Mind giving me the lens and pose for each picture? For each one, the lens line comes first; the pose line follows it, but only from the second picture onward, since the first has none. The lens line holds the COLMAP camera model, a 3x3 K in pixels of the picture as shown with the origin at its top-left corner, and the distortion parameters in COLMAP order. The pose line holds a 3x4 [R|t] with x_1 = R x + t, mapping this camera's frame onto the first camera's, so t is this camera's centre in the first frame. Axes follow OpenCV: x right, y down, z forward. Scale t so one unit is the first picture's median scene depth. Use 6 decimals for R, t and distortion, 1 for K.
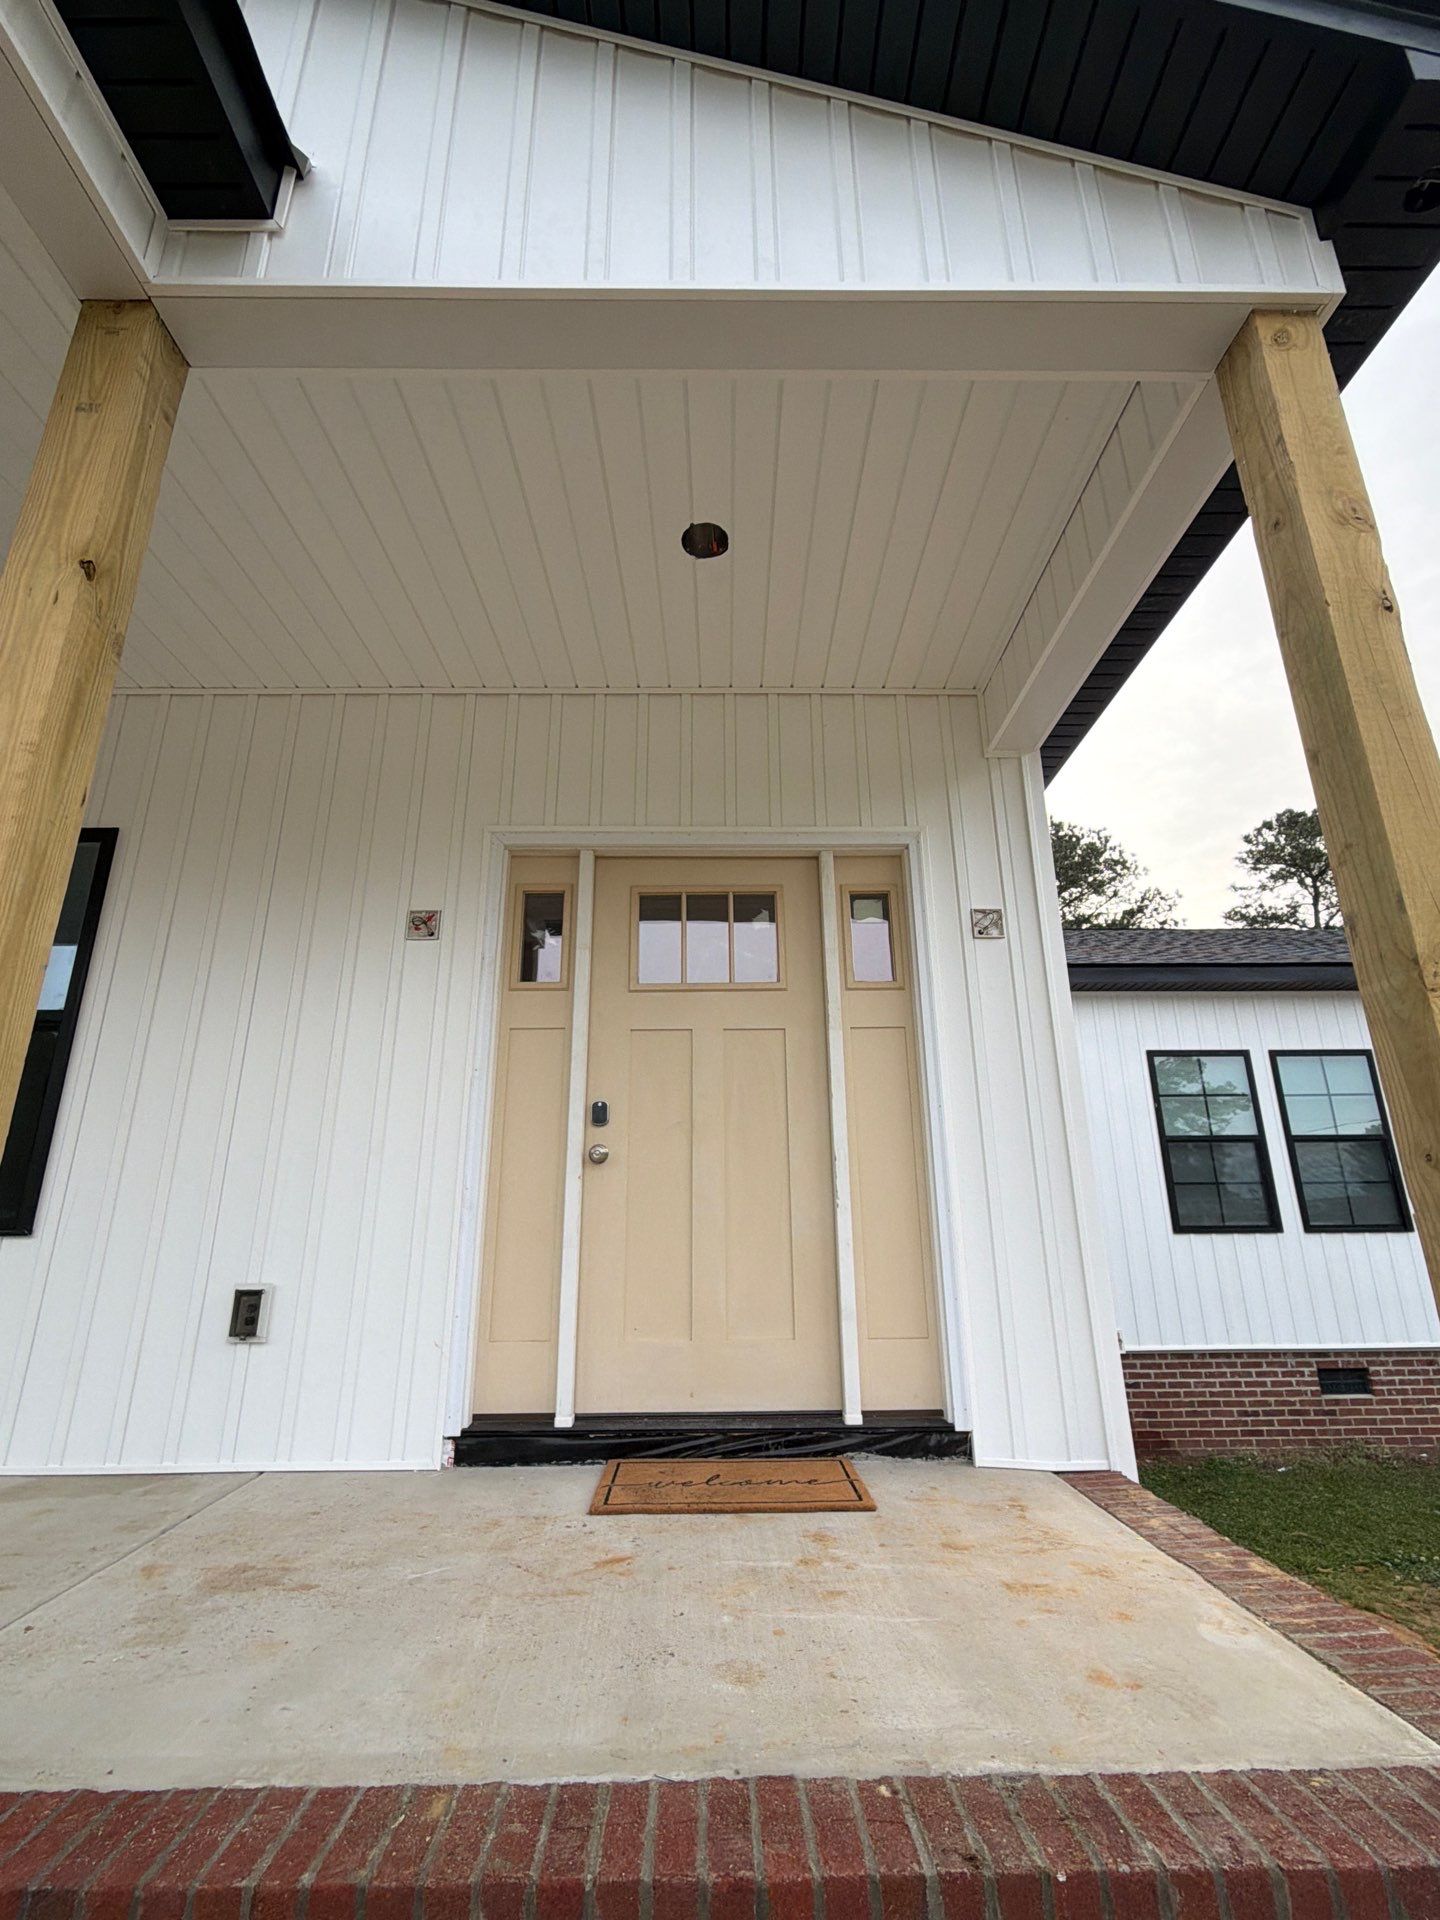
lens RADIAL K [[872.8, 0, 720.0], [0, 872.8, 960.0], [0, 0, 1]] dist [-0.001892, 0.000090]
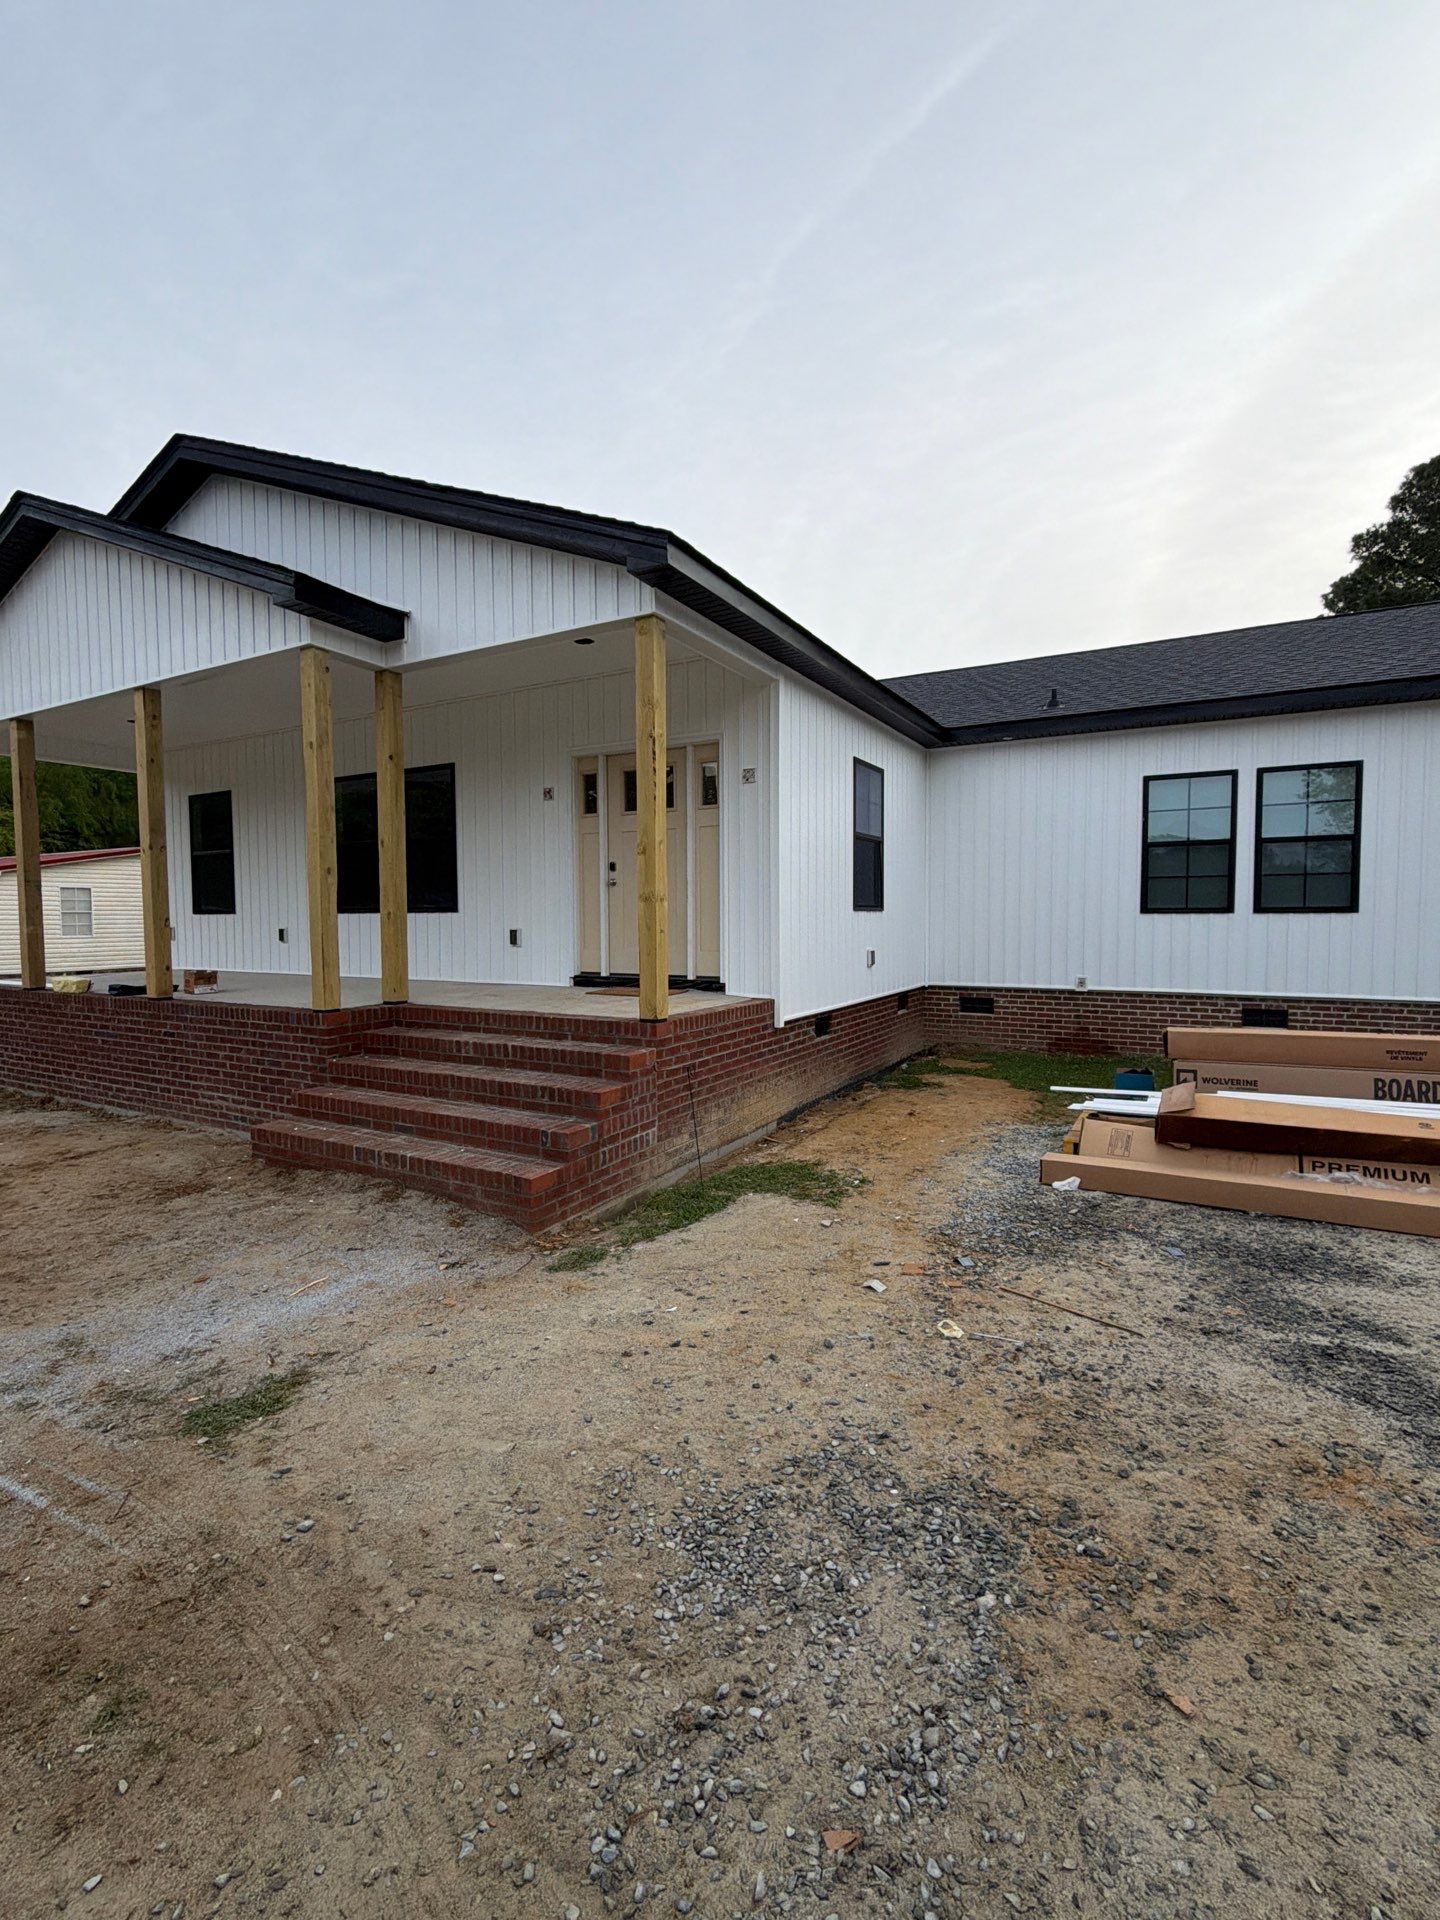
lens RADIAL K [[872.8, 0, 720.0], [0, 872.8, 960.0], [0, 0, 1]] dist [-0.001892, 0.000090]
pose [[0.866269, 0.029802, -0.498688, 1.030907], [0.146753, 0.938999, 0.311038, -0.228550], [0.477537, -0.342627, 0.809052, -0.730753]]
